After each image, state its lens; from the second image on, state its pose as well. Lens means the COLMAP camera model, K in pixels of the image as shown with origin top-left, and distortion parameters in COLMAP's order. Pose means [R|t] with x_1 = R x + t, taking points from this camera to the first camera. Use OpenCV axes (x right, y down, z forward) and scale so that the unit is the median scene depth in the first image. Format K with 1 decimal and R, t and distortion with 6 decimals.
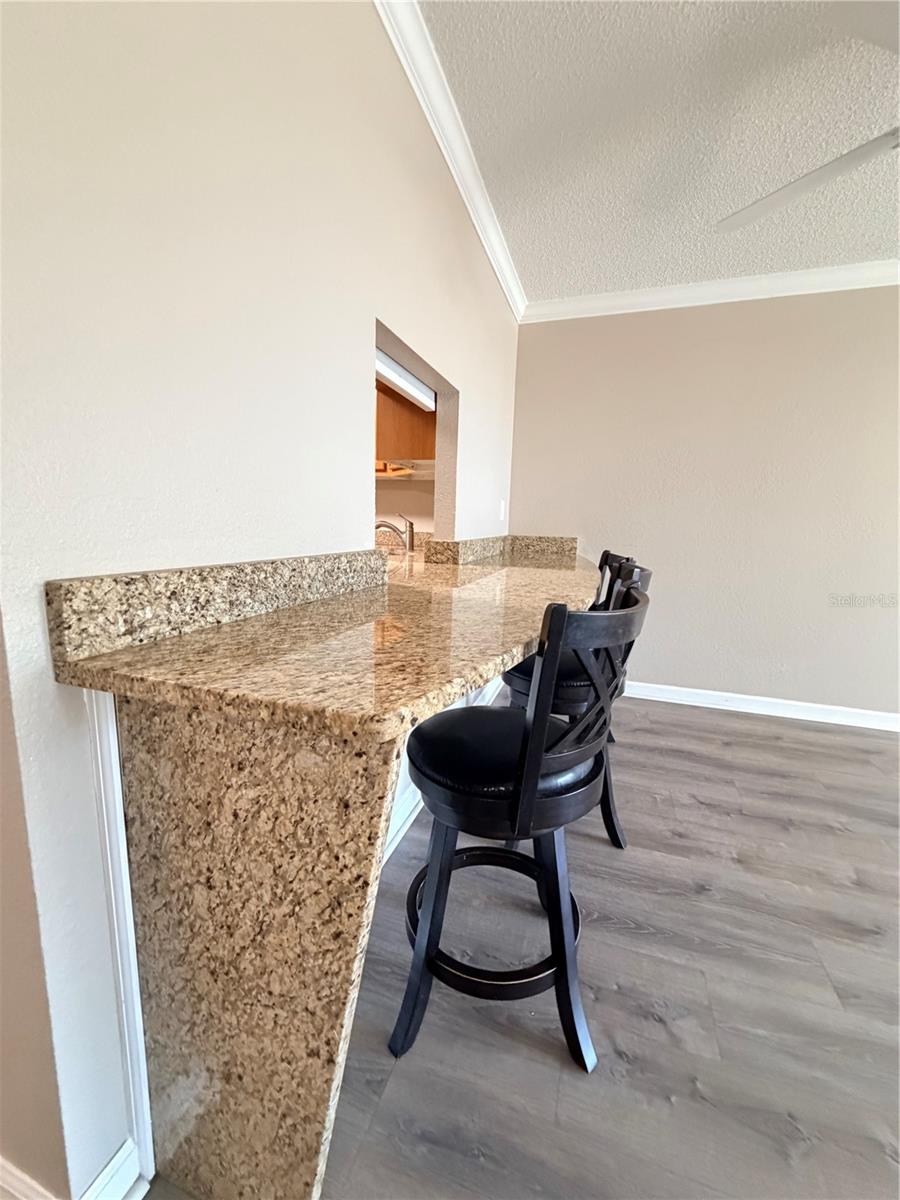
lens RADIAL K [[477.2, 0, 449.7], [0, 477.2, 597.5], [0, 0, 1]] dist [-0.000764, -0.000066]
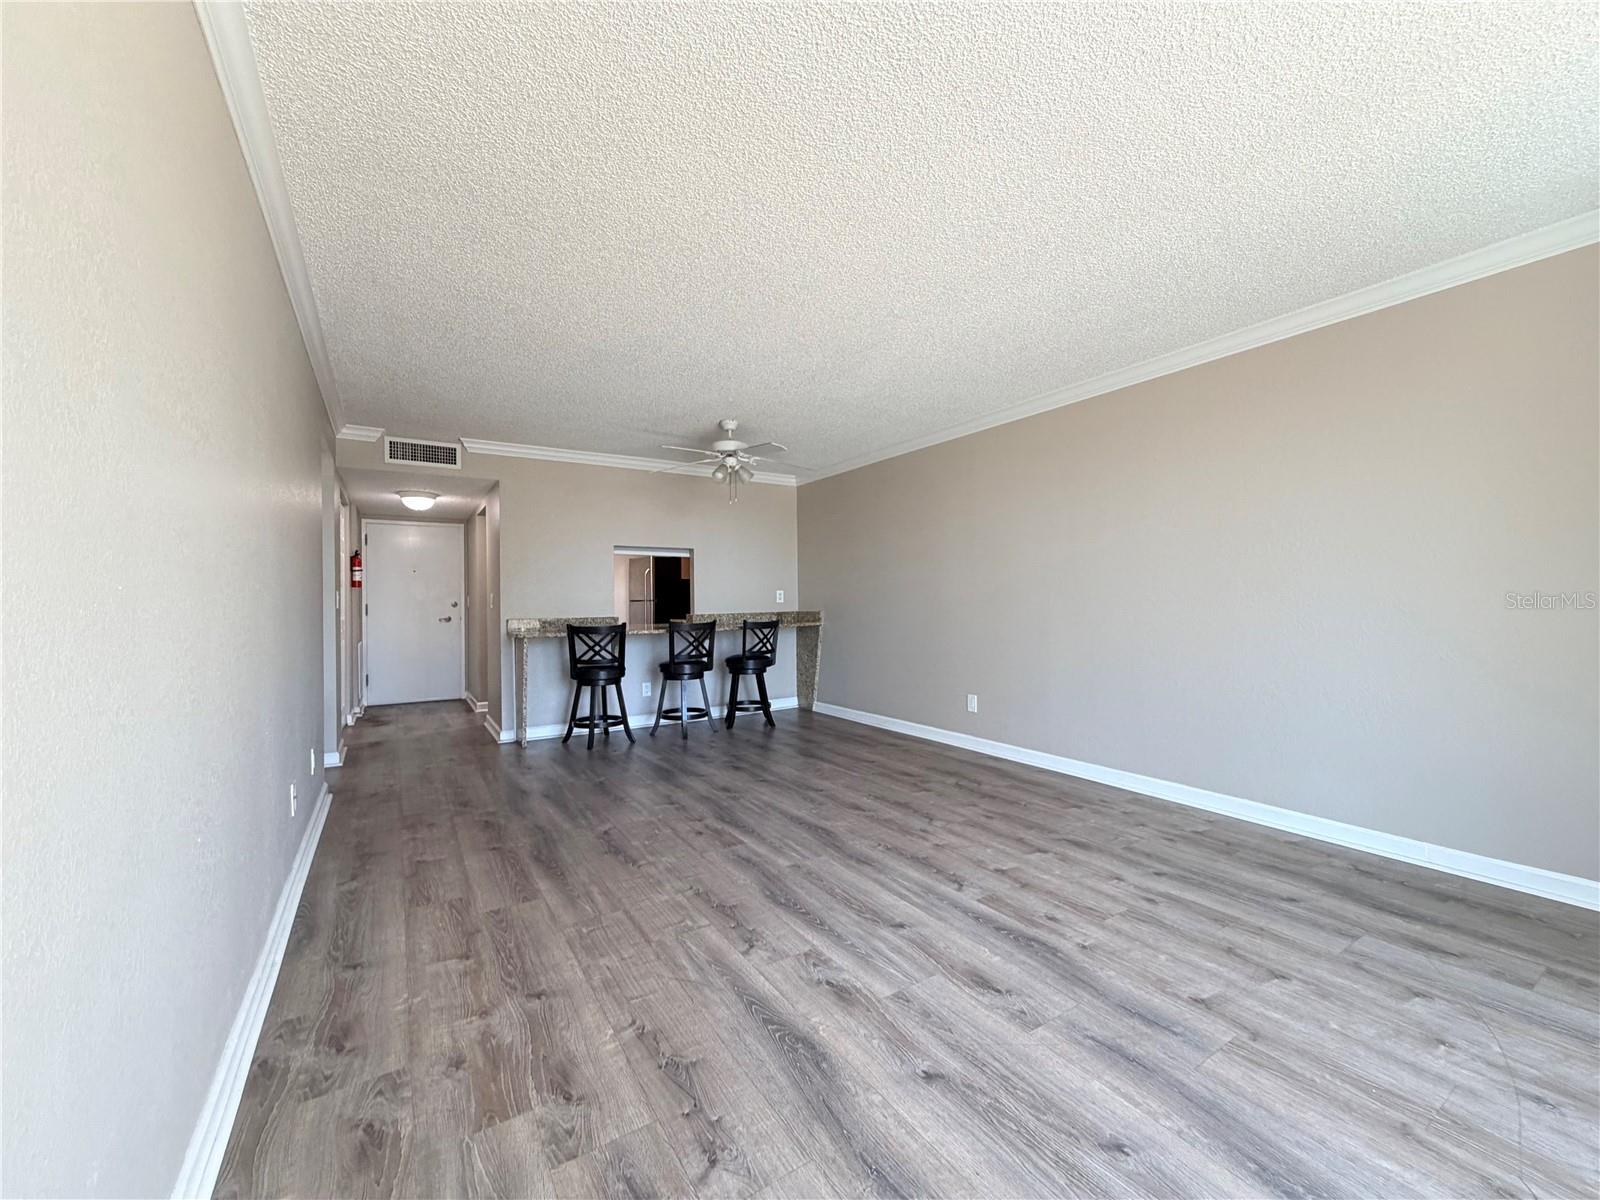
lens RADIAL K [[636.2, 0, 796.9], [0, 636.2, 601.0], [0, 0, 1]] dist [-0.000764, -0.000066]
pose [[0.777651, -0.039790, -0.627436, 3.914579], [-0.062894, 0.988065, -0.140611, 0.409199], [0.625543, 0.148808, 0.765867, -1.920528]]
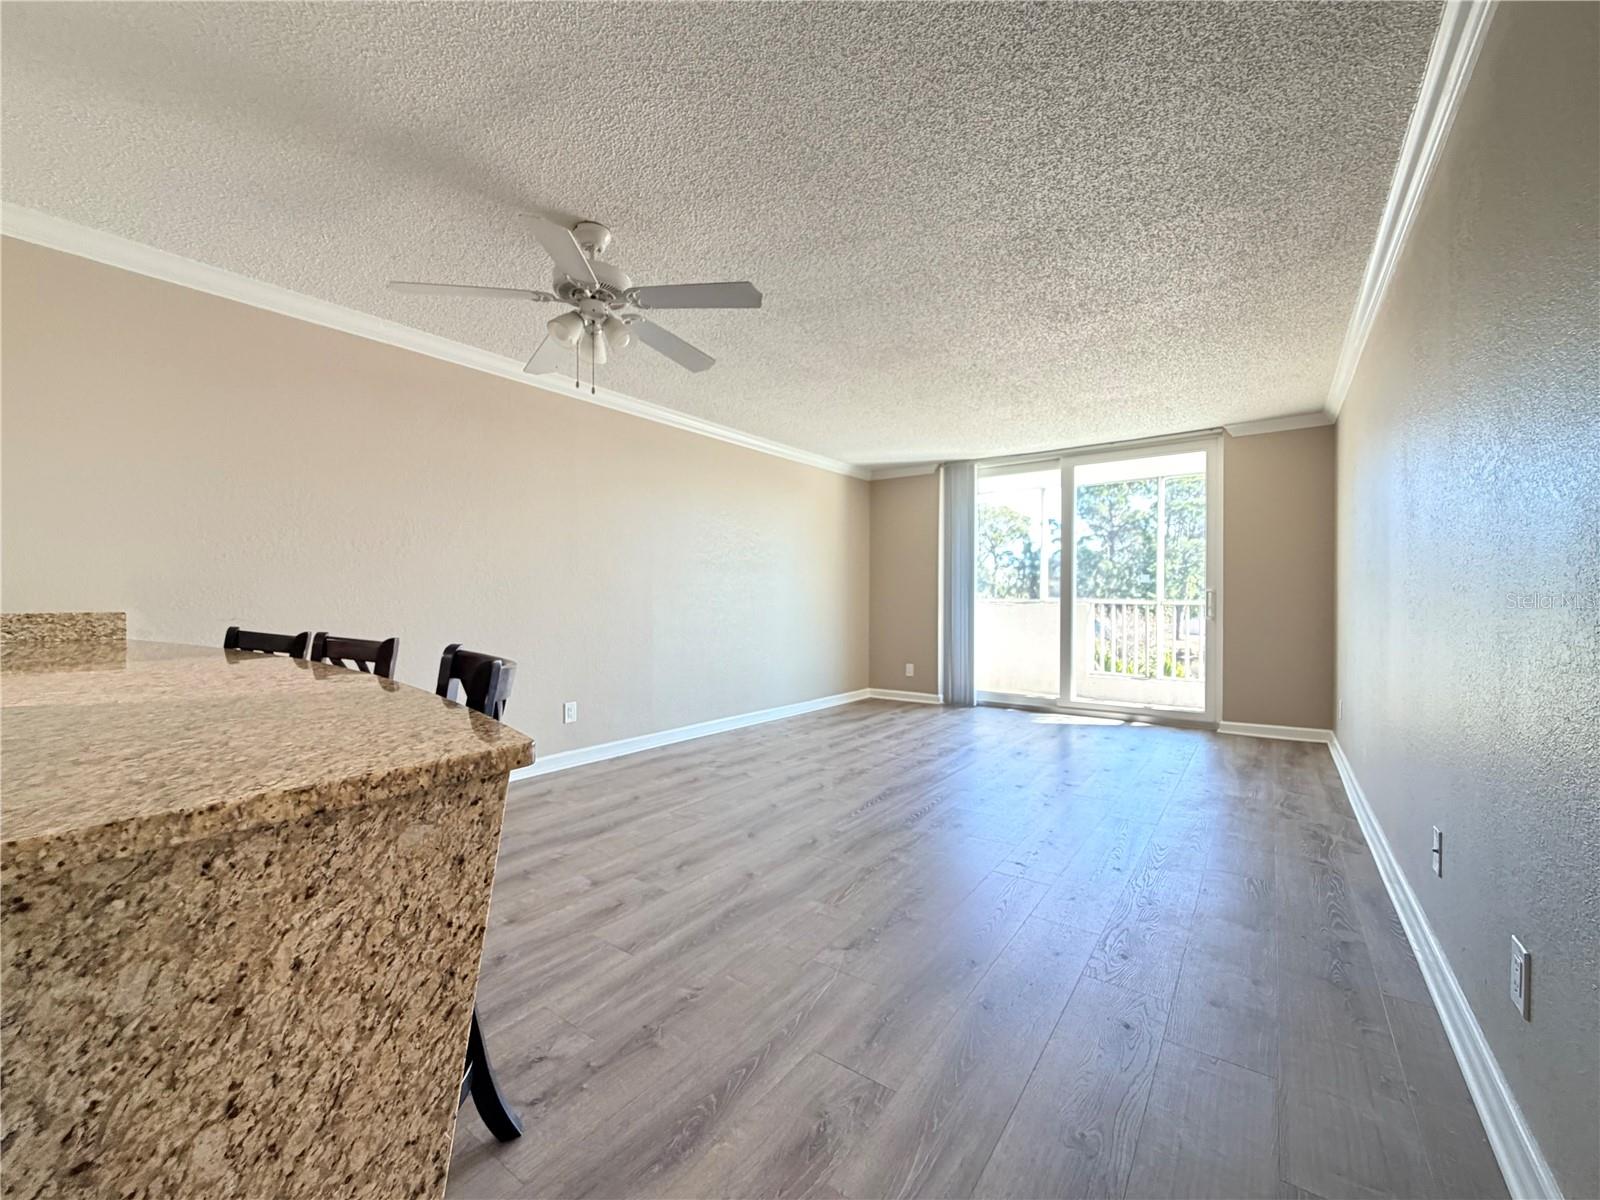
lens RADIAL K [[636.2, 0, 795.4], [0, 636.2, 602.0], [0, 0, 1]] dist [-0.000764, -0.000066]
pose [[0.311184, -0.037202, 0.949621, -1.190573], [0.154903, 0.987856, -0.012060, 0.006811], [-0.937640, 0.150852, 0.313168, -0.188480]]
